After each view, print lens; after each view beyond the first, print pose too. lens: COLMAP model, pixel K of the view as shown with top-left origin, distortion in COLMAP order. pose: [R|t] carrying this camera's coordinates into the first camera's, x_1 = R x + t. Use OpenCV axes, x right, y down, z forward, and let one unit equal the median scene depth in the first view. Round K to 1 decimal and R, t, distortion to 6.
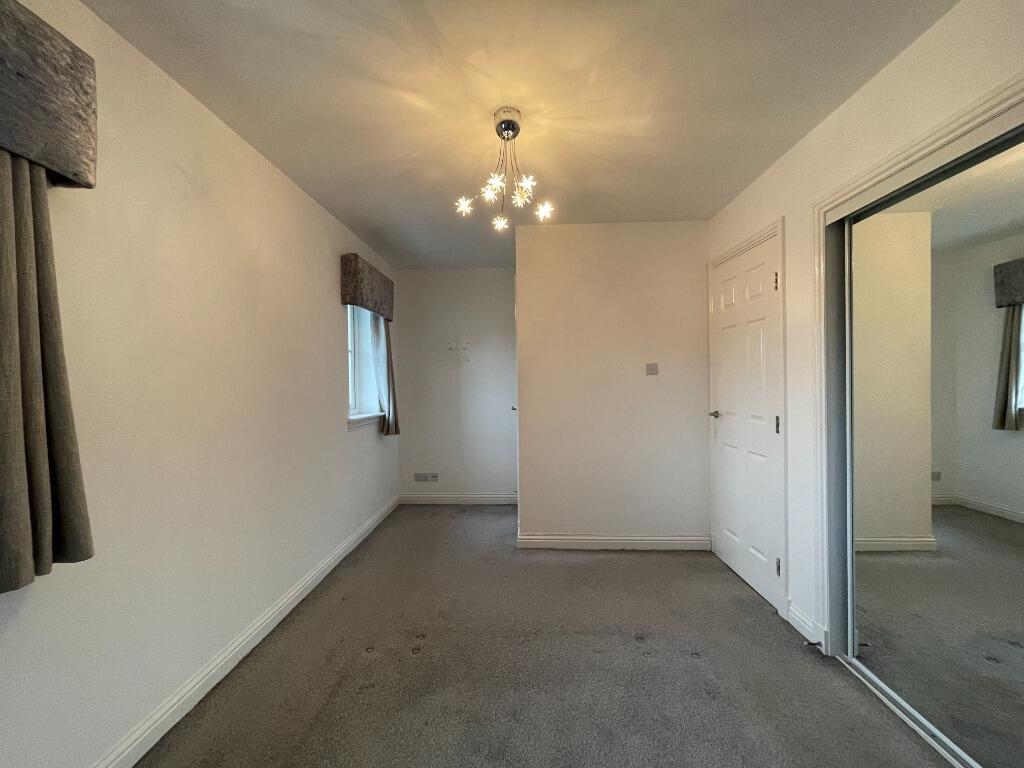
lens RADIAL K [[409.6, 0, 506.7], [0, 409.6, 384.1], [0, 0, 1]] dist [-0.002313, -0.000293]
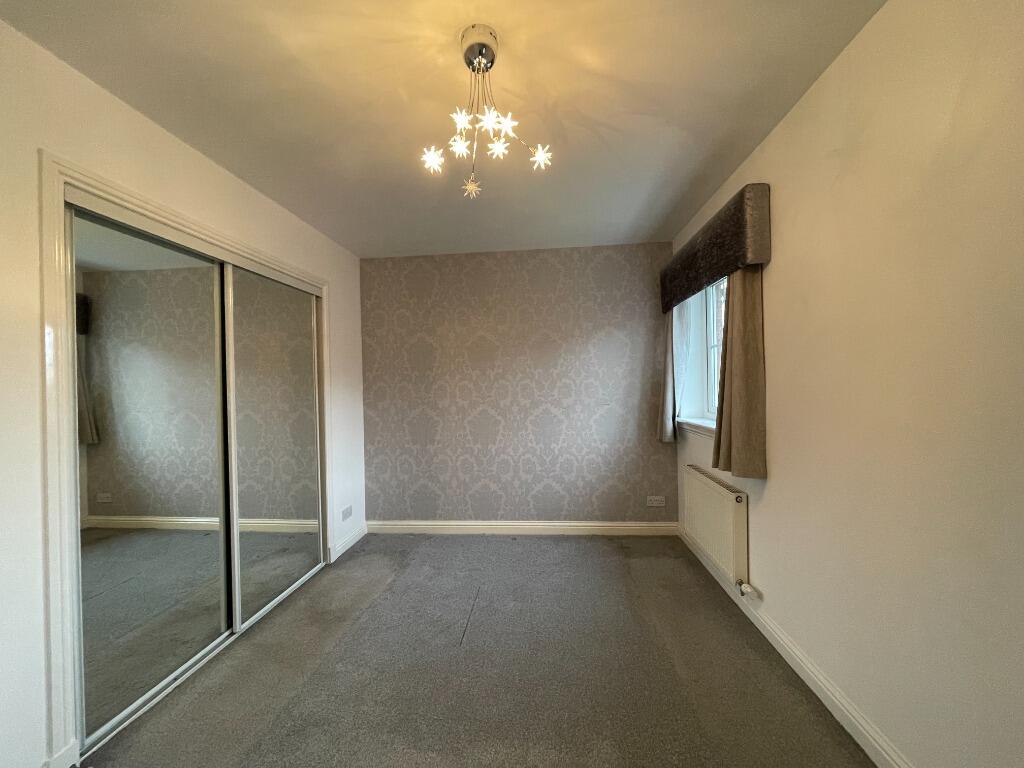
lens RADIAL K [[409.6, 0, 506.7], [0, 409.6, 384.1], [0, 0, 1]] dist [-0.002313, -0.000293]
pose [[-0.998334, 0.034239, 0.046445, -0.064051], [0.034551, 0.999385, 0.005935, -0.025559], [-0.046213, 0.007530, -0.998903, 1.855455]]
